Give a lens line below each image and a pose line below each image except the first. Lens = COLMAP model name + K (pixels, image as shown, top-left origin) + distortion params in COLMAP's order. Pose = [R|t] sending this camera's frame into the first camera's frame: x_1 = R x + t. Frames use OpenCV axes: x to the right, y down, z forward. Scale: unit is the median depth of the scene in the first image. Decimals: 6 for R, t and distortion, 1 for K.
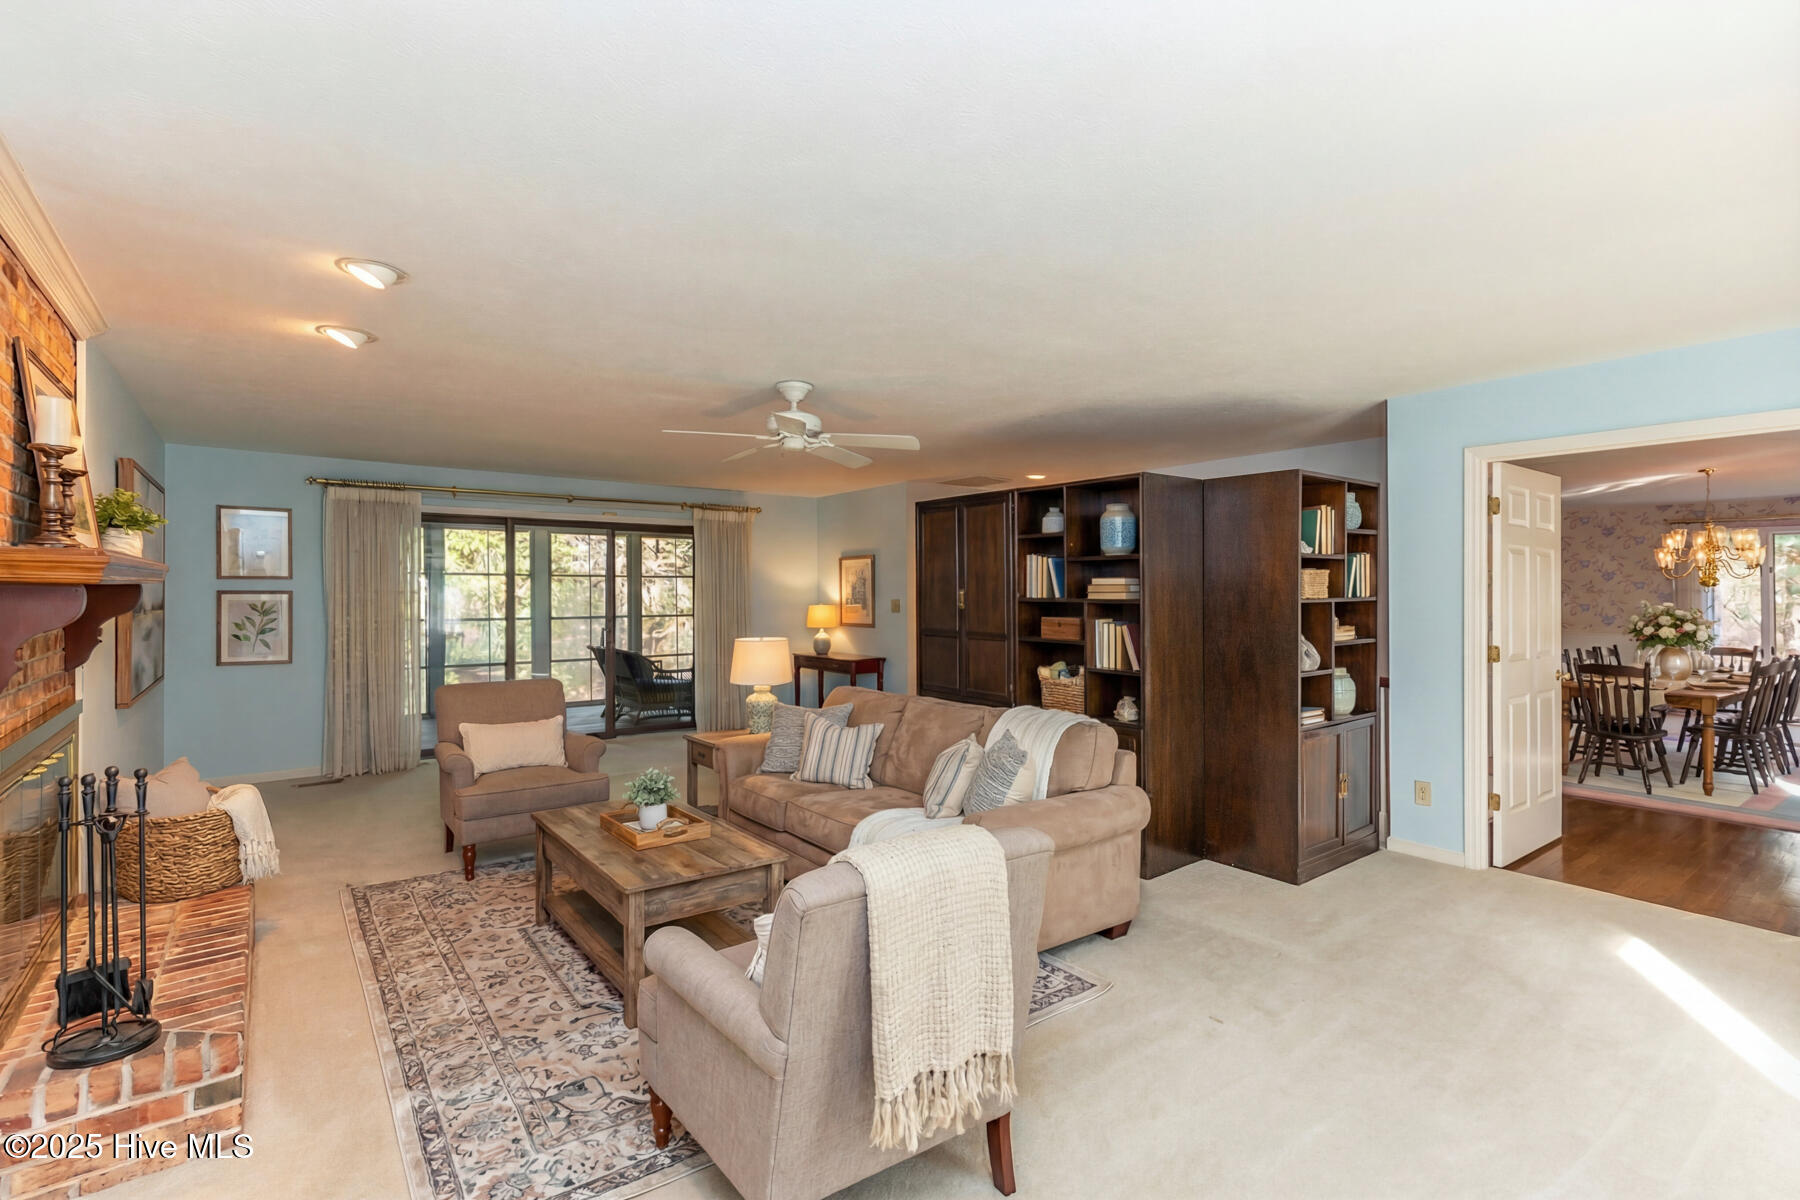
lens RADIAL K [[828.7, 0, 903.8], [0, 828.7, 592.8], [0, 0, 1]] dist [0.010343, 0.000527]
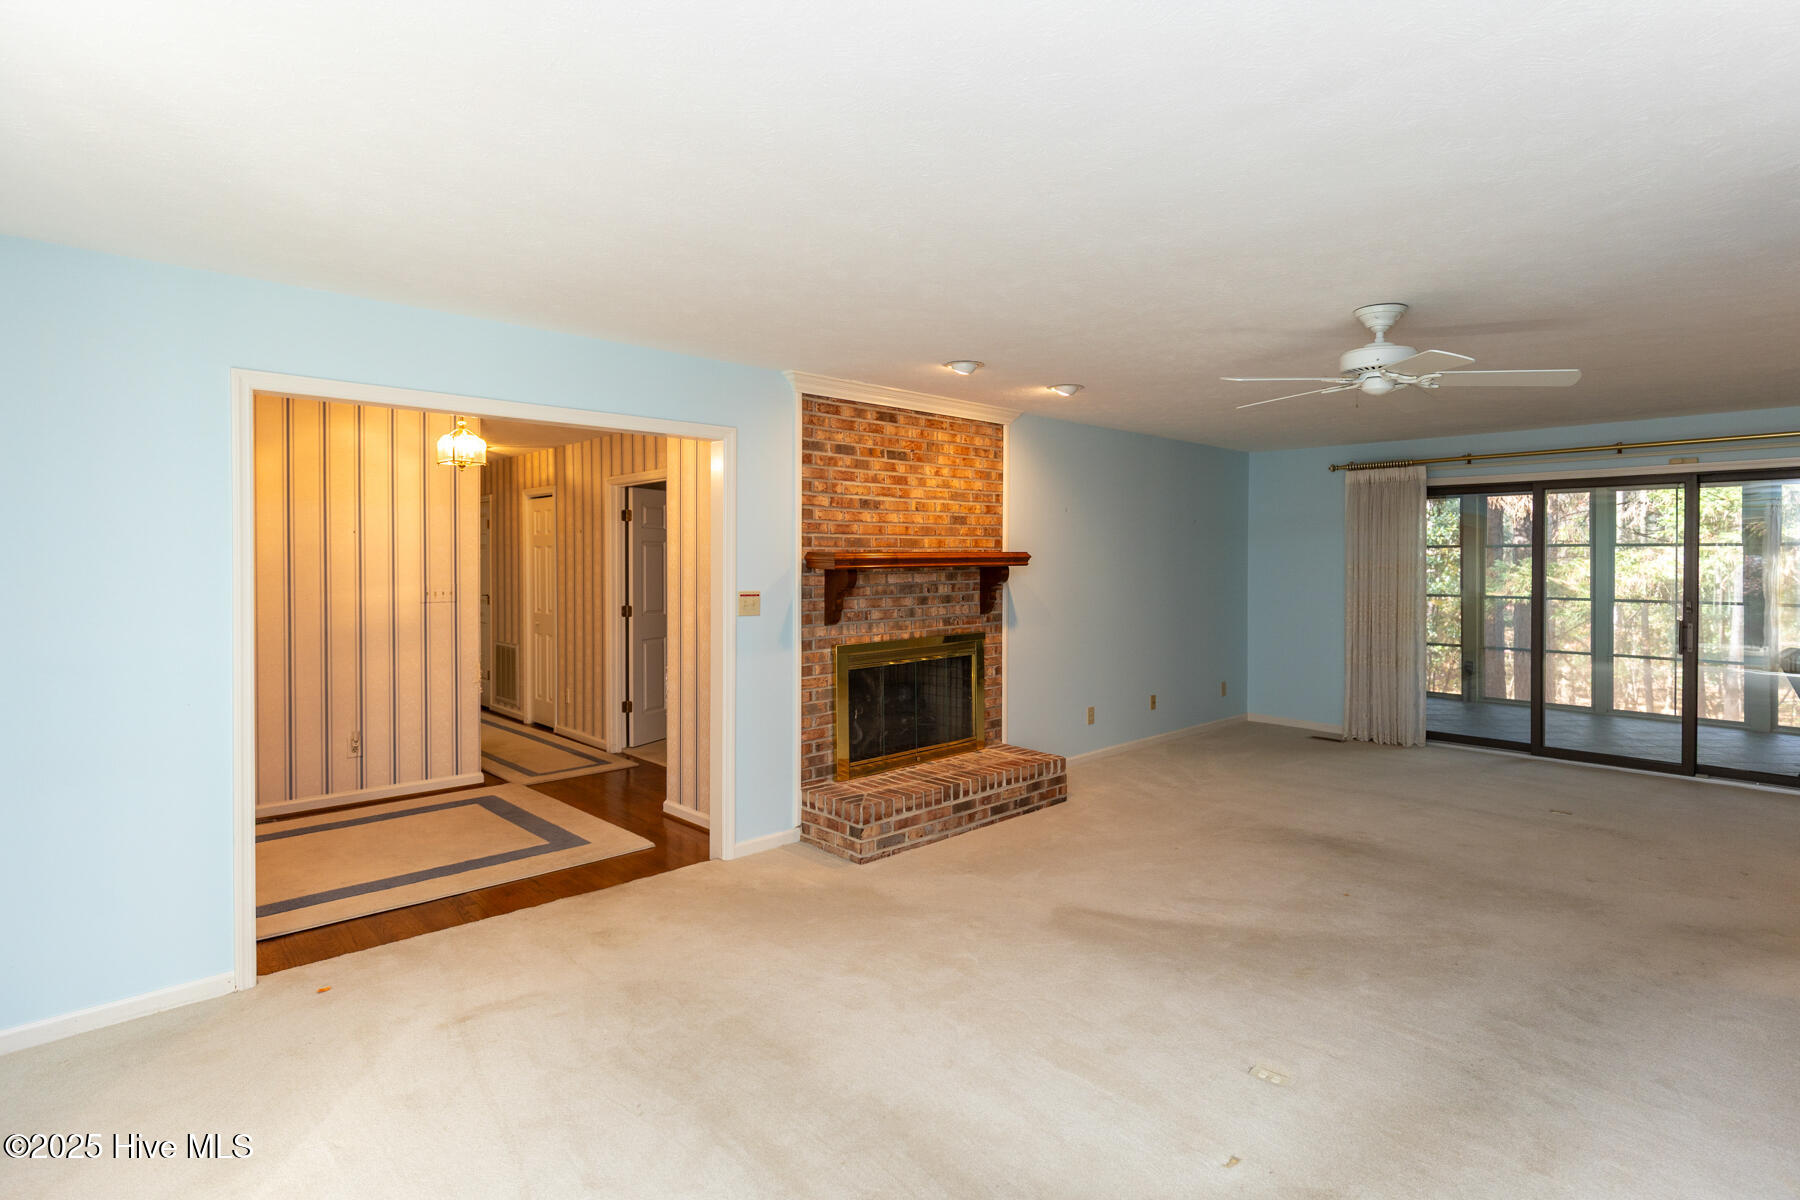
lens RADIAL K [[931.4, 0, 920.3], [0, 931.4, 565.8], [0, 0, 1]] dist [0.000233, -0.000095]
pose [[0.094808, 0.004037, -0.995487, 0.698005], [-0.000175, 0.999992, 0.004038, -0.015089], [0.995496, -0.000208, 0.094808, 0.492162]]
